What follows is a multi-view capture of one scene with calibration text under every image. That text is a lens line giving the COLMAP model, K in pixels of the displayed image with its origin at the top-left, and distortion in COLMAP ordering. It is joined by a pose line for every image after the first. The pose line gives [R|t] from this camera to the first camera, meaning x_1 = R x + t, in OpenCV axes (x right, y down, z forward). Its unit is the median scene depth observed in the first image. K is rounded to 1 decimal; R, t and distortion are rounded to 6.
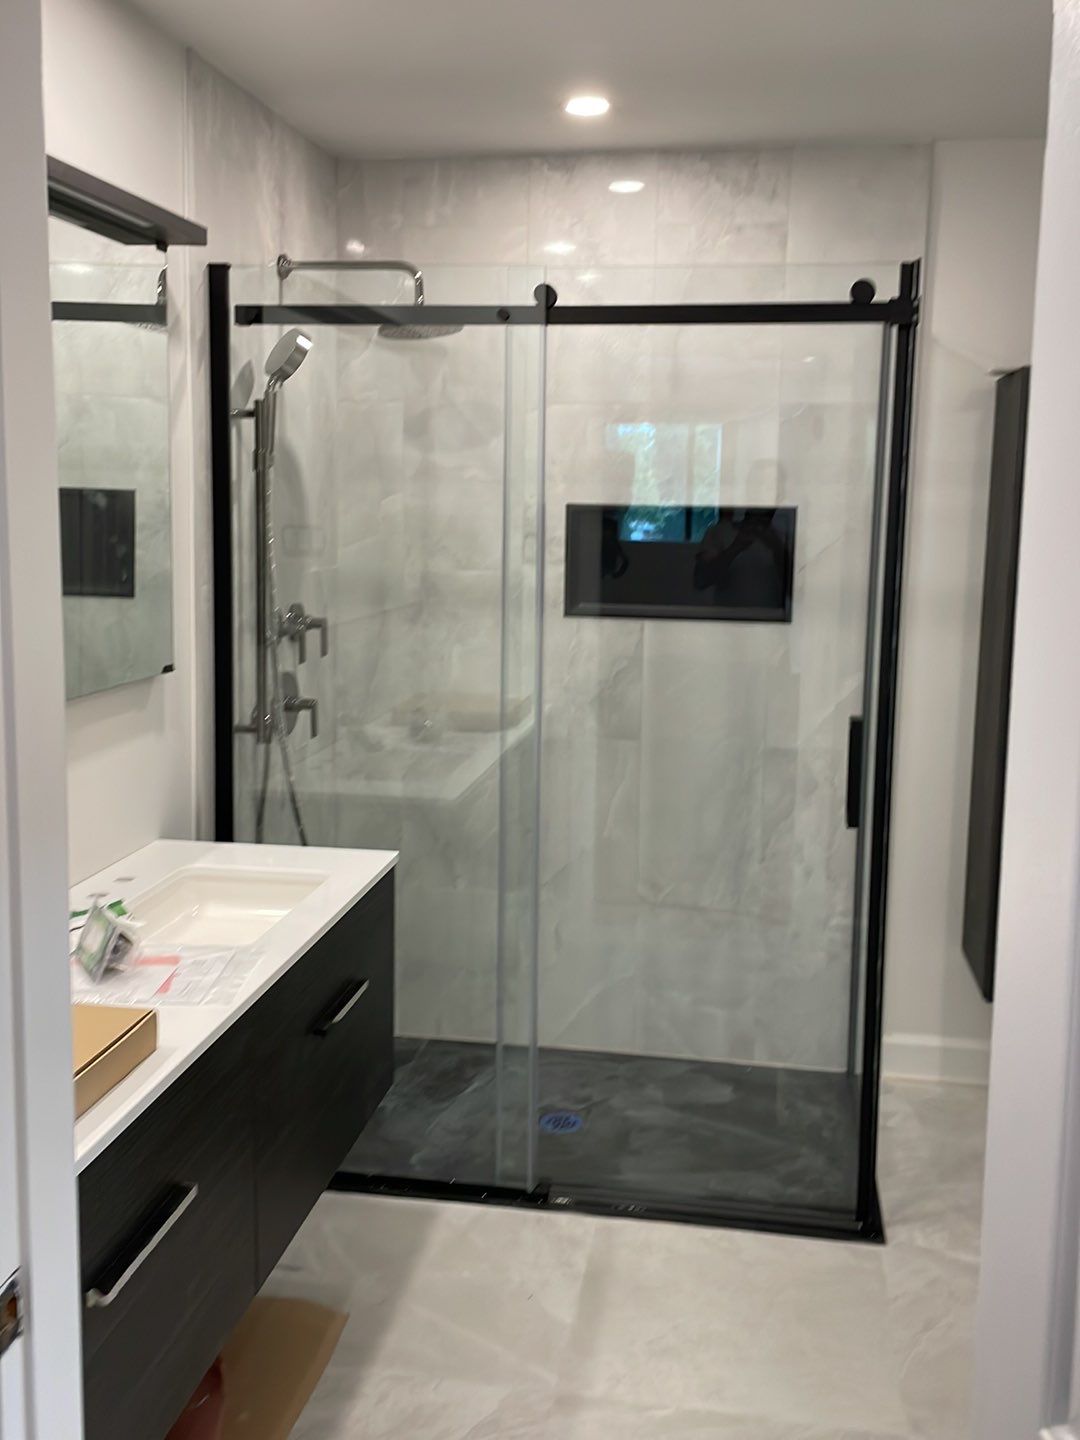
lens RADIAL K [[1122.6, 0, 540.0], [0, 1122.6, 720.0], [0, 0, 1]] dist [0.067247, -0.106176]
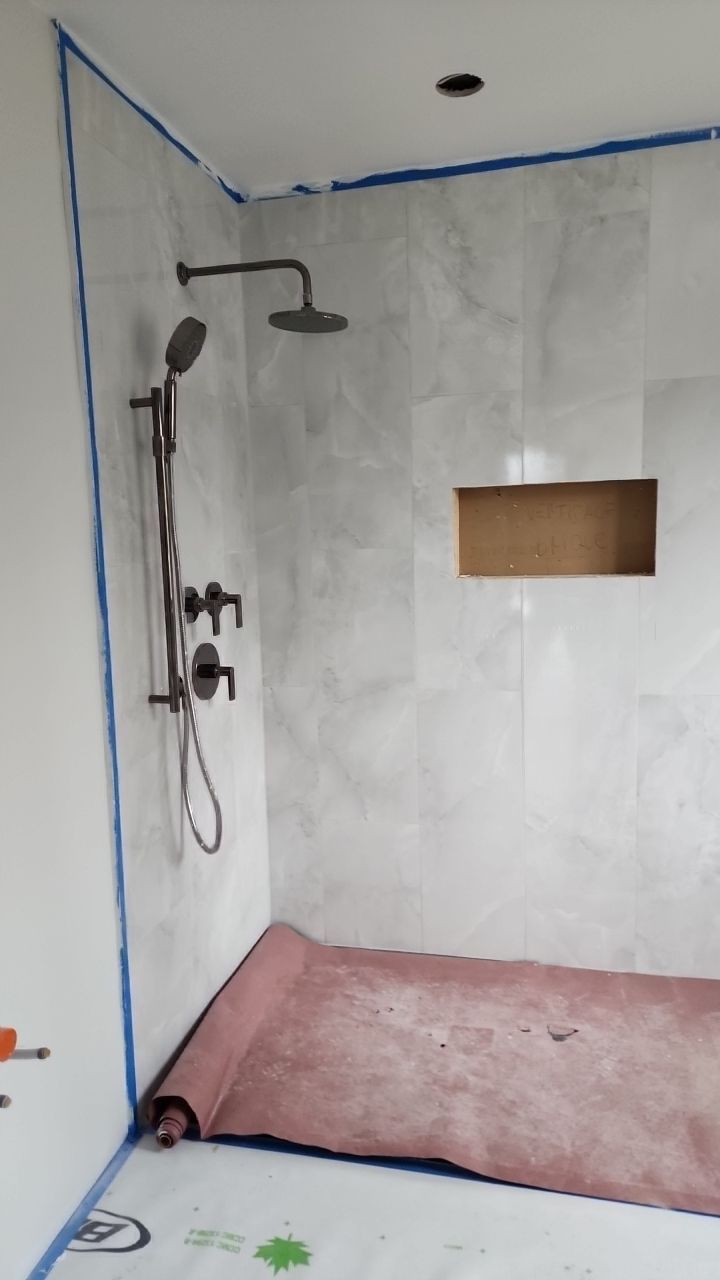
lens RADIAL K [[809.2, 0, 360.0], [0, 809.2, 640.0], [0, 0, 1]] dist [0.065053, 0.000334]
pose [[0.995418, -0.036983, -0.088181, -0.000230], [0.034016, 0.998811, -0.034910, -0.011755], [0.089367, 0.031750, 0.995493, 0.202307]]
